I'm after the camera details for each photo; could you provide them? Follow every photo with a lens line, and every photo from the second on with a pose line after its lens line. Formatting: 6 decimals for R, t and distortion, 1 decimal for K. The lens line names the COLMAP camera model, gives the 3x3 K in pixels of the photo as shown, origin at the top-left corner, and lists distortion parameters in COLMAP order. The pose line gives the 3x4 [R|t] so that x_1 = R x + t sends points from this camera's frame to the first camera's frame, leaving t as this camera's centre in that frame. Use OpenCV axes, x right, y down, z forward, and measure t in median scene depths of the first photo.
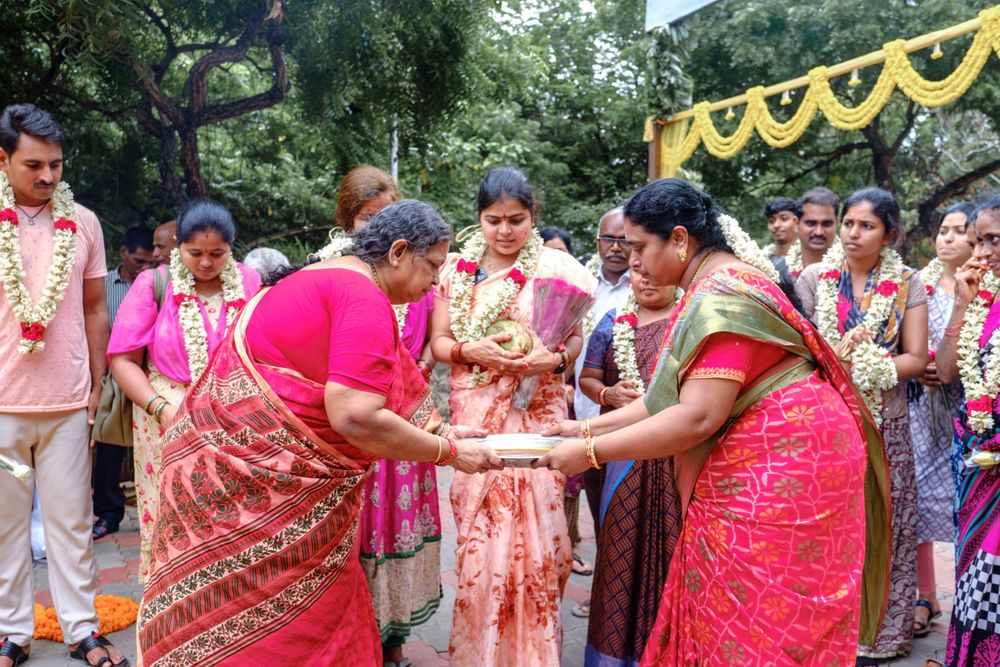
lens RADIAL K [[857.8, 0, 500.0], [0, 857.8, 333.5], [0, 0, 1]] dist [-0.084090, 0.001462]
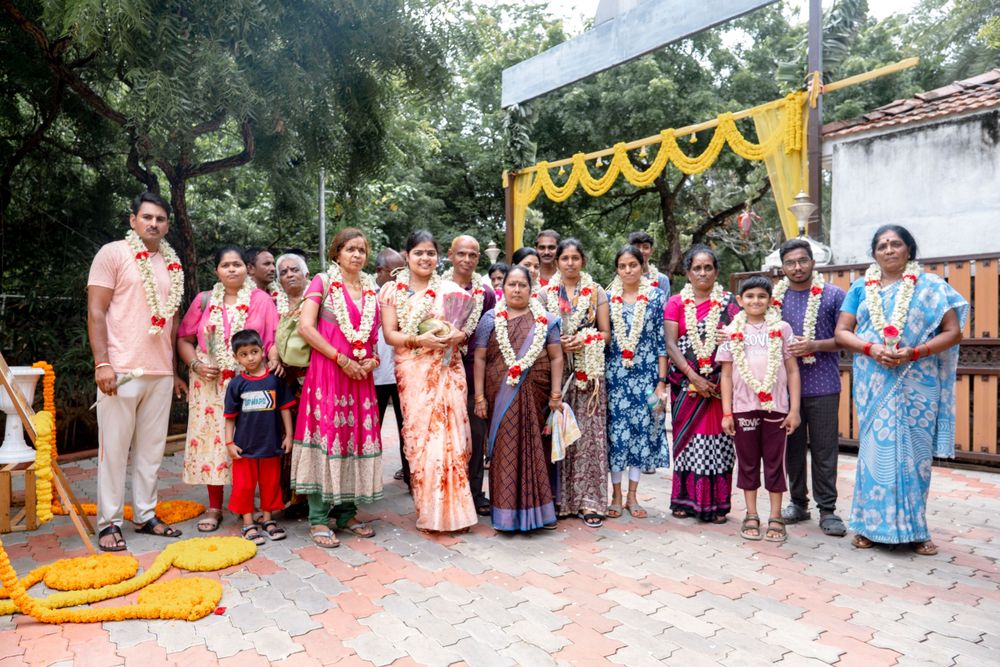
lens RADIAL K [[693.4, 0, 500.0], [0, 693.4, 333.5], [0, 0, 1]] dist [-0.124886, -0.000033]
pose [[0.985207, -0.017713, 0.170449, -0.031133], [0.016190, 0.999816, 0.010324, 0.002689], [-0.170600, -0.007411, 0.985312, -0.116104]]
